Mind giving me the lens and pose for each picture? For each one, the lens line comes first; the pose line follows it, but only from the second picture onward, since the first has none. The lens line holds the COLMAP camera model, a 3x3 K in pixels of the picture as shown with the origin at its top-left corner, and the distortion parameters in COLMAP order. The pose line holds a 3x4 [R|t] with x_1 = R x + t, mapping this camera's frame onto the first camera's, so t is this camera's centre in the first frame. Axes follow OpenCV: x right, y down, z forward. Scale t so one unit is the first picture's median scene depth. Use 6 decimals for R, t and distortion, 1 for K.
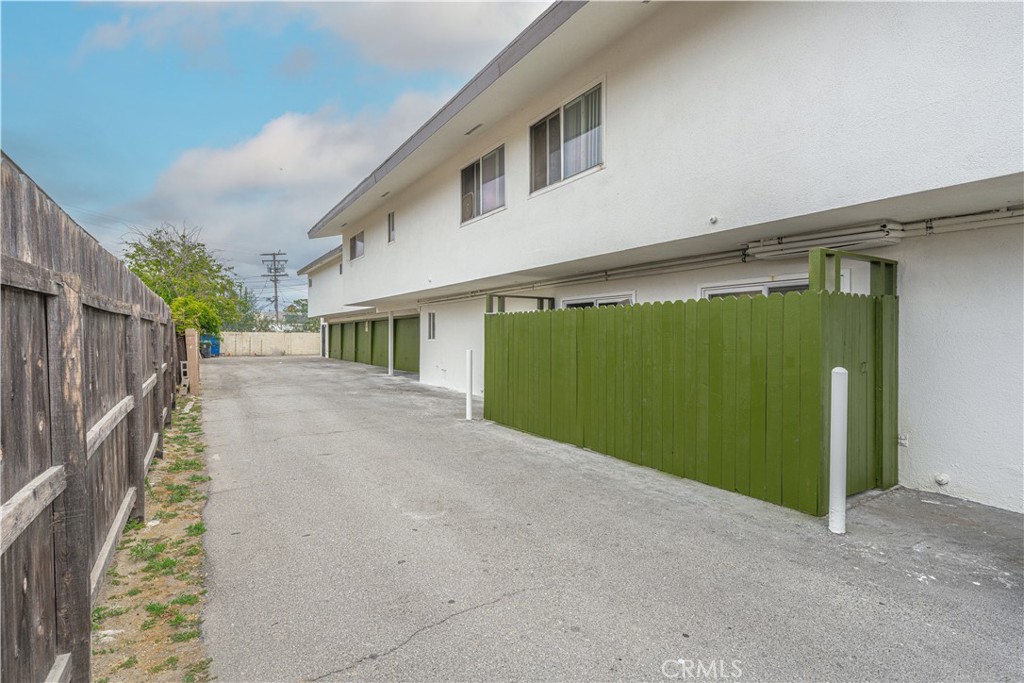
lens RADIAL K [[511.4, 0, 512.0], [0, 511.4, 341.5], [0, 0, 1]] dist [0.002791, 0.000380]
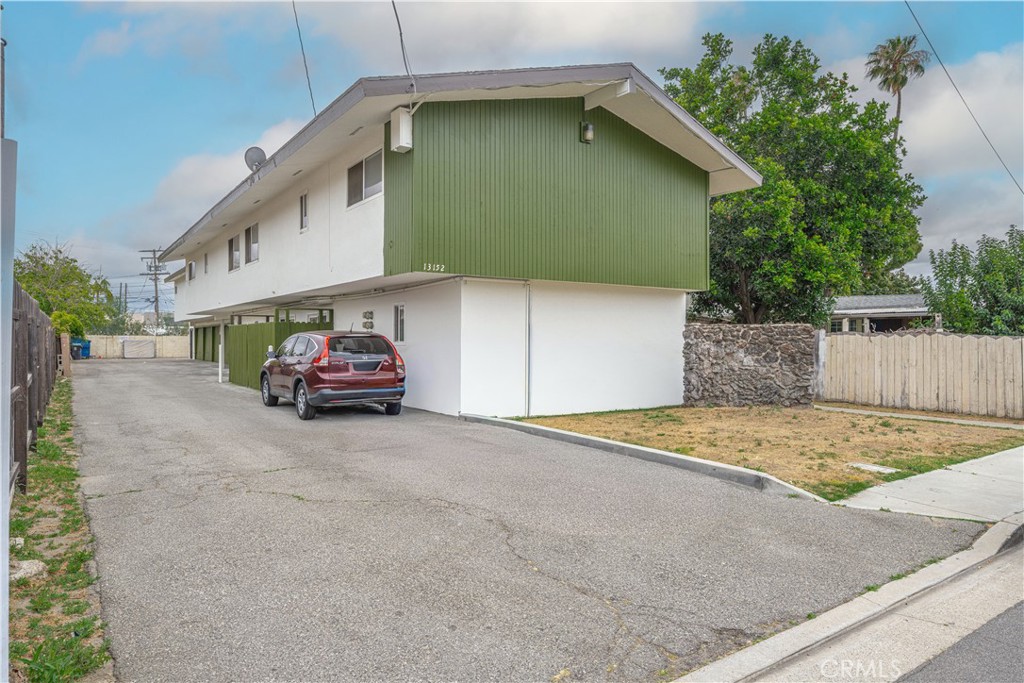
lens RADIAL K [[645.1, 0, 512.0], [0, 645.1, 341.5], [0, 0, 1]] dist [-0.005932, -0.002345]
pose [[0.998576, -0.002410, 0.053301, 0.250774], [0.002858, 0.999961, -0.008327, 0.008090], [-0.053279, 0.008467, 0.998544, -0.409451]]
